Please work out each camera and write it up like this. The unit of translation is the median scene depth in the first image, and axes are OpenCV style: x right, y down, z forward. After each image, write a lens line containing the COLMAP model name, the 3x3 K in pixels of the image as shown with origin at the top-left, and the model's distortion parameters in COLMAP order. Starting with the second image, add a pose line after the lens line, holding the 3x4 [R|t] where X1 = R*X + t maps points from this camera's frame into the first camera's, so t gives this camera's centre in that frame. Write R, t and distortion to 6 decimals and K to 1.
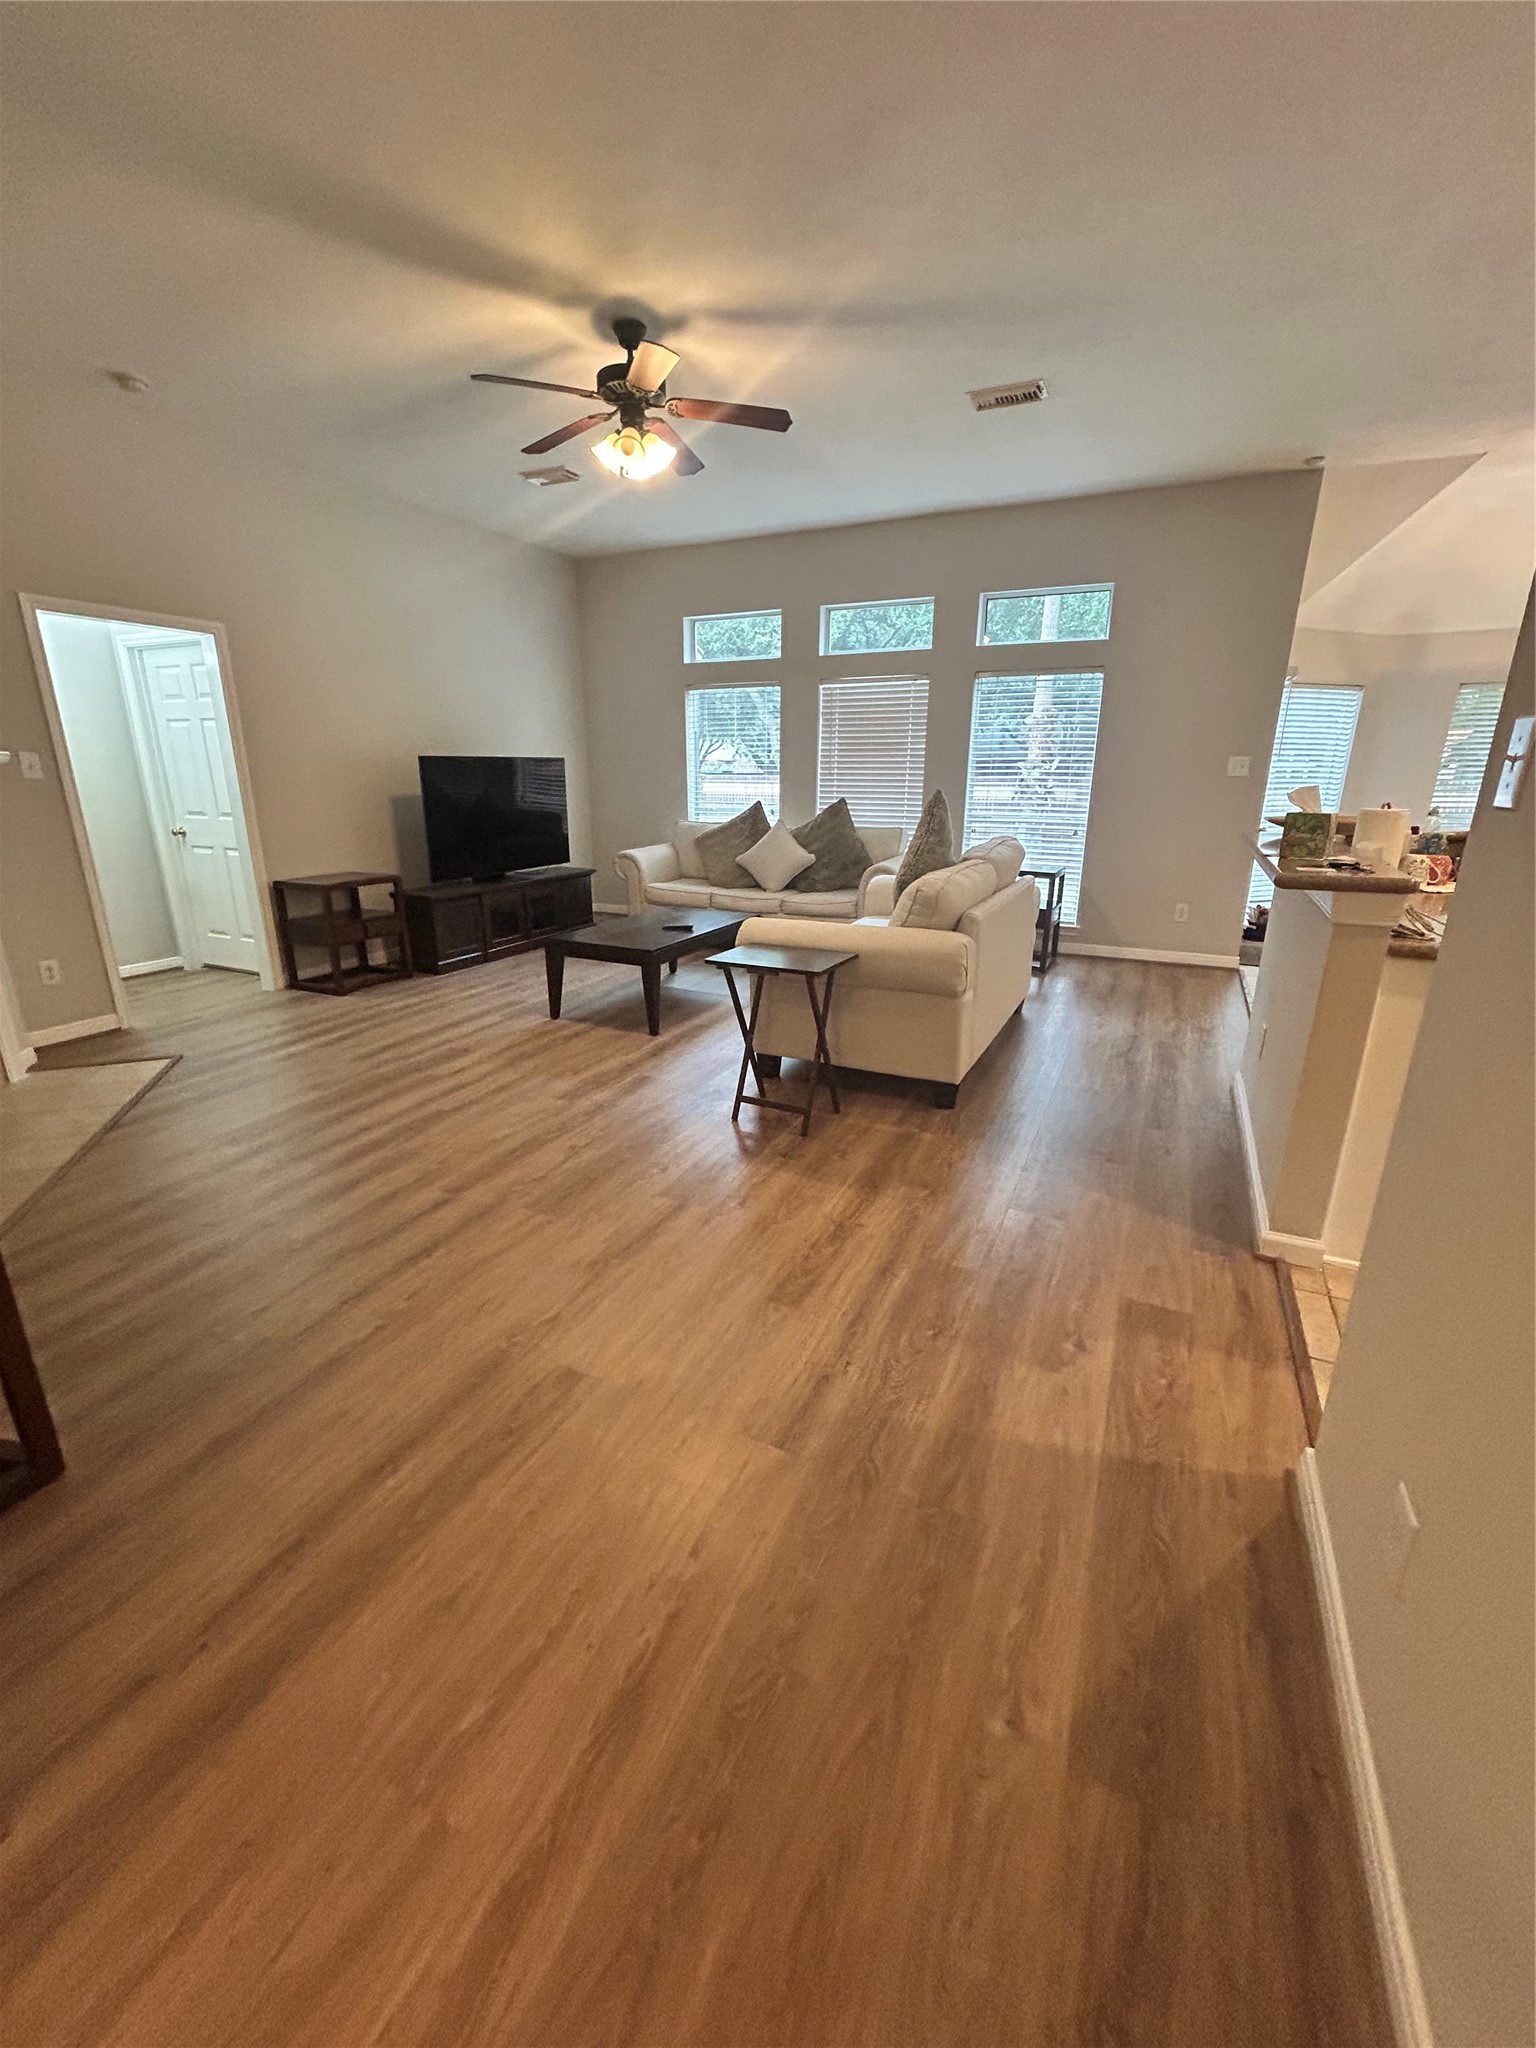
lens RADIAL K [[824.7, 0, 763.1], [0, 824.7, 1023.5], [0, 0, 1]] dist [0.000896, 0.000401]
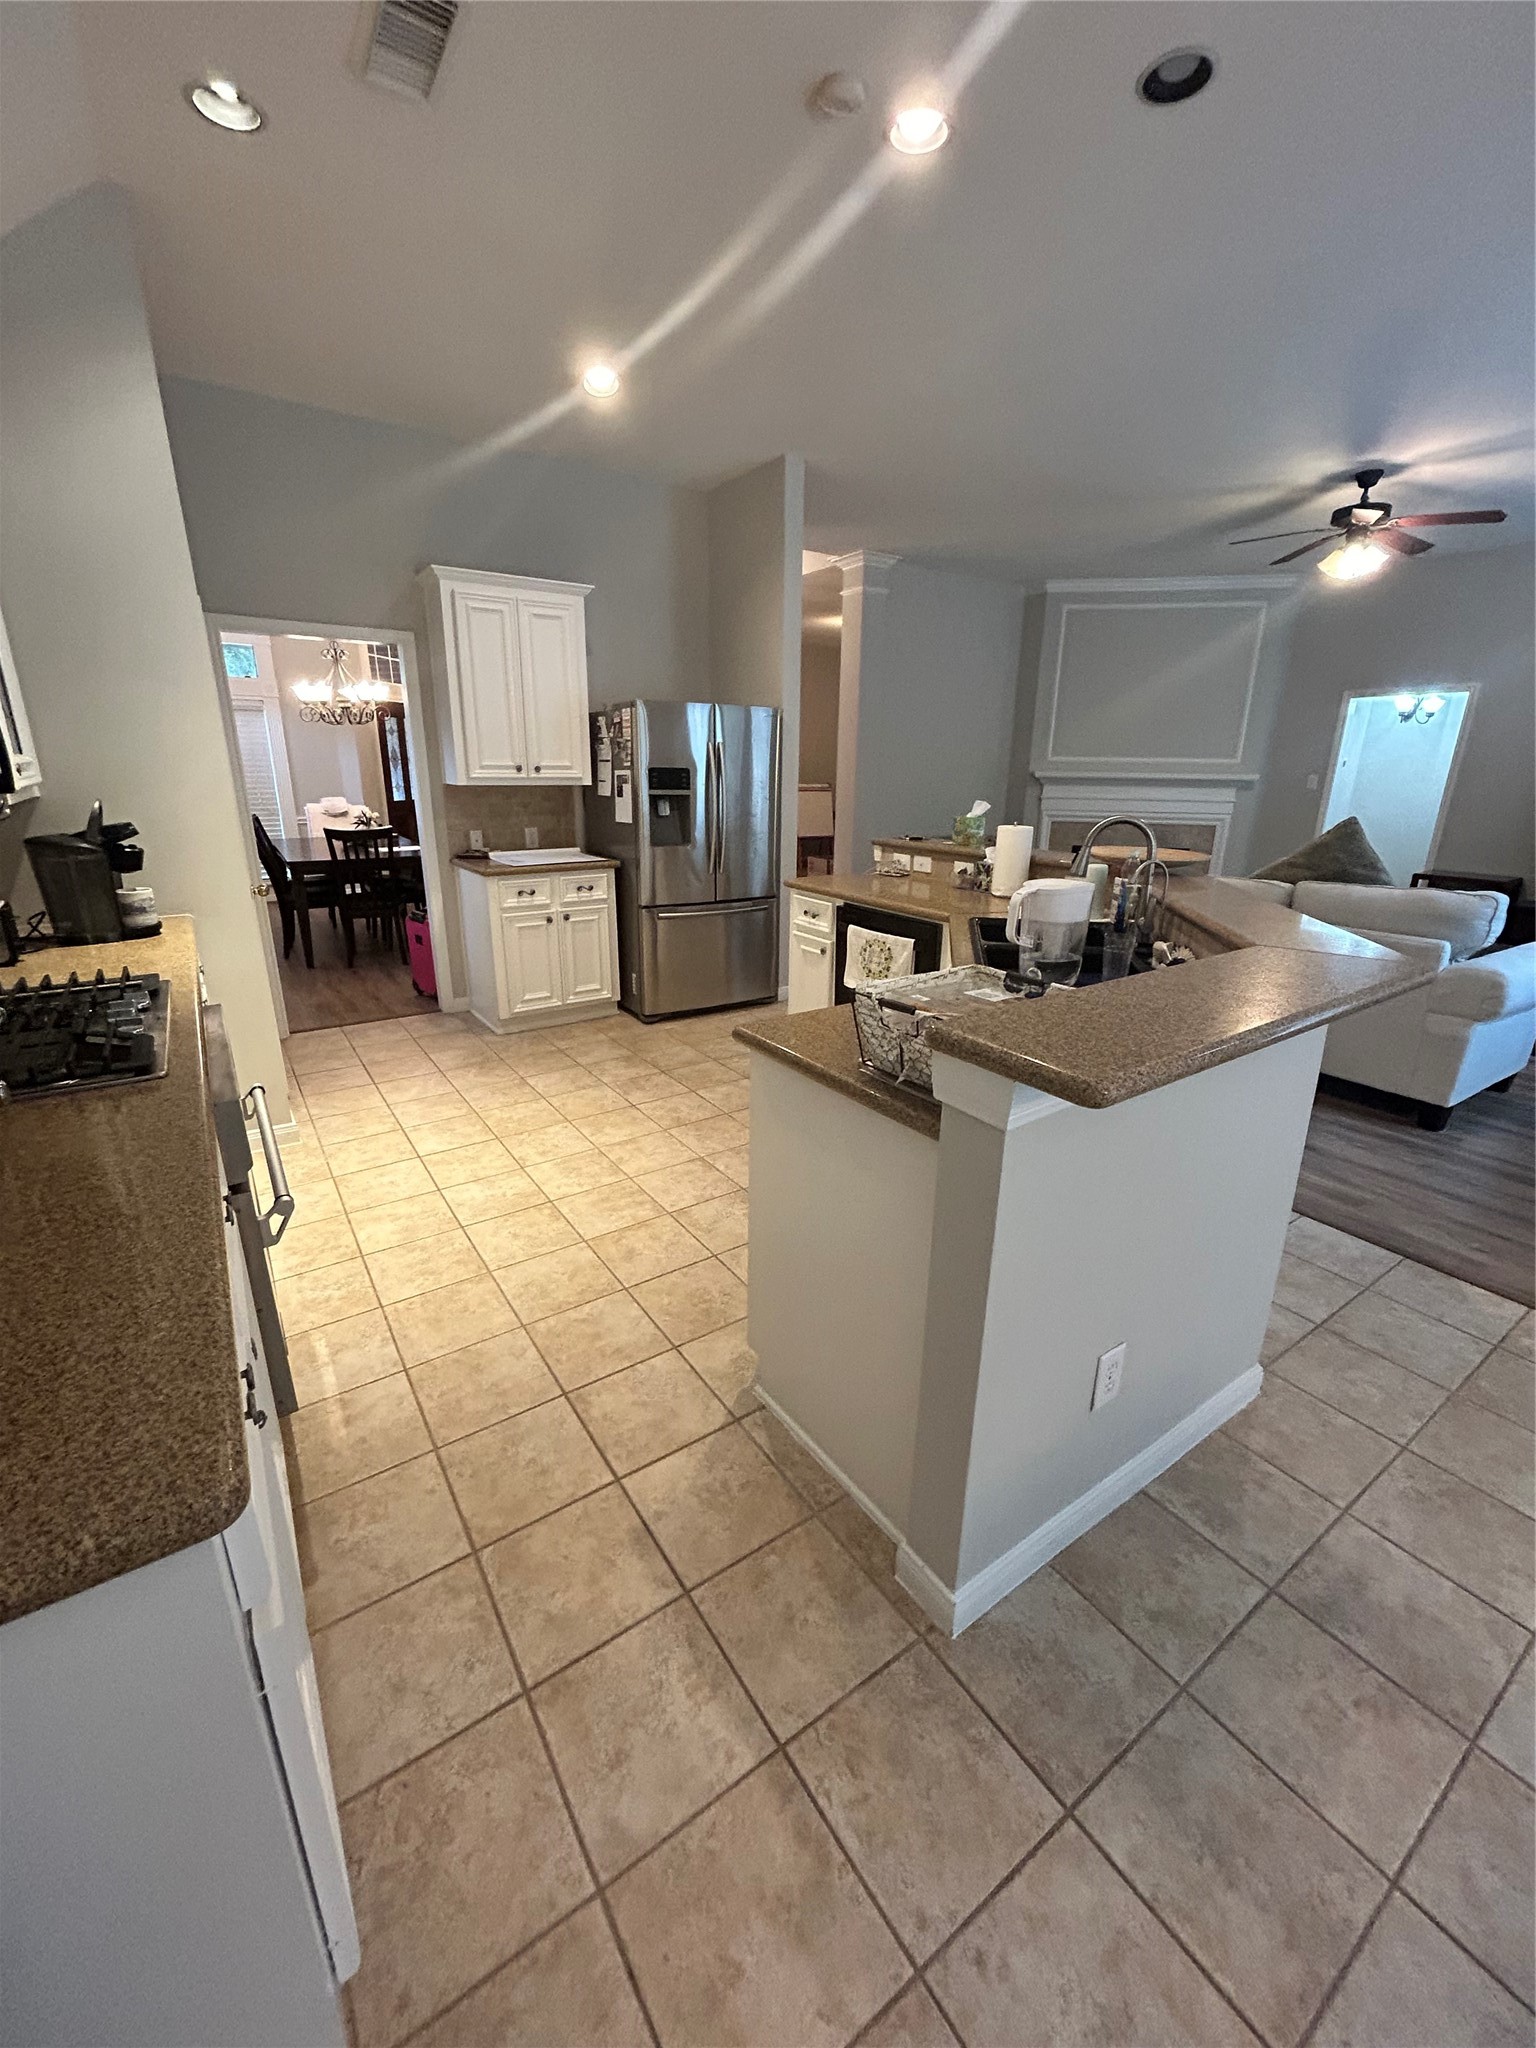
lens RADIAL K [[821.0, 0, 768.0], [0, 821.0, 1024.0], [0, 0, 1]] dist [-0.001109, 0.000060]
pose [[-0.493633, 0.256034, -0.831127, 0.939419], [-0.271085, 0.862766, 0.426787, -0.195606], [0.826341, 0.435982, -0.356483, 0.578742]]
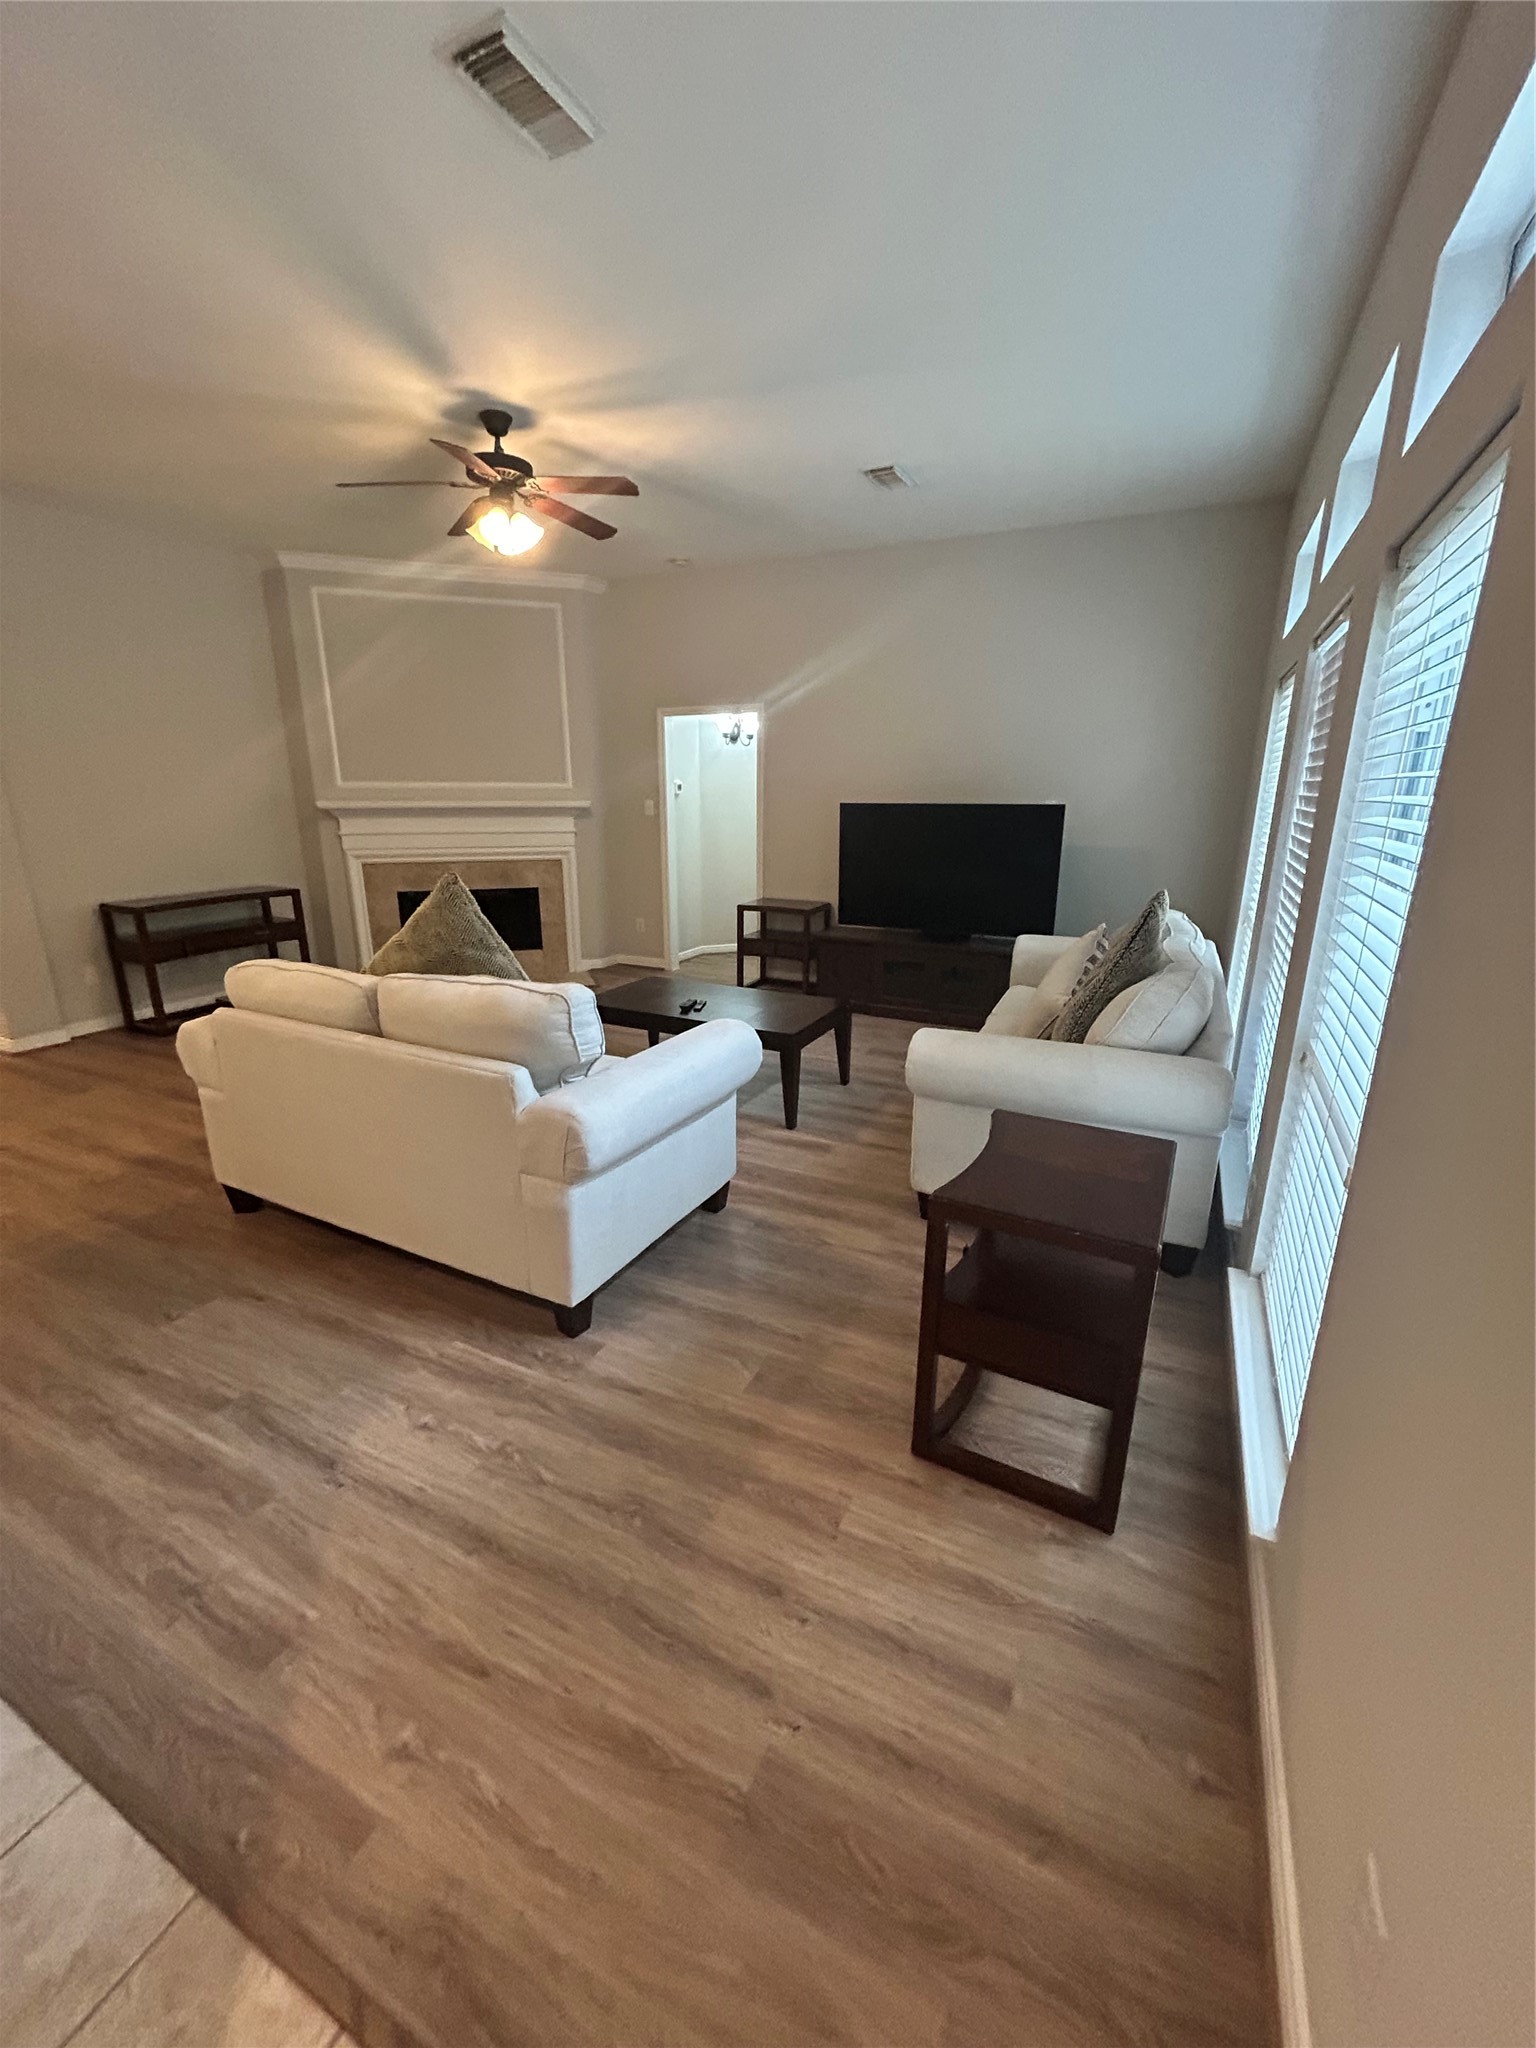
lens RADIAL K [[827.5, 0, 760.5], [0, 827.5, 1020.1], [0, 0, 1]] dist [-0.000021, 0.000218]
pose [[-0.010996, 0.268797, -0.963134, 0.583844], [-0.299559, 0.918069, 0.259641, -0.277446], [0.954014, 0.291371, 0.070425, 0.806561]]
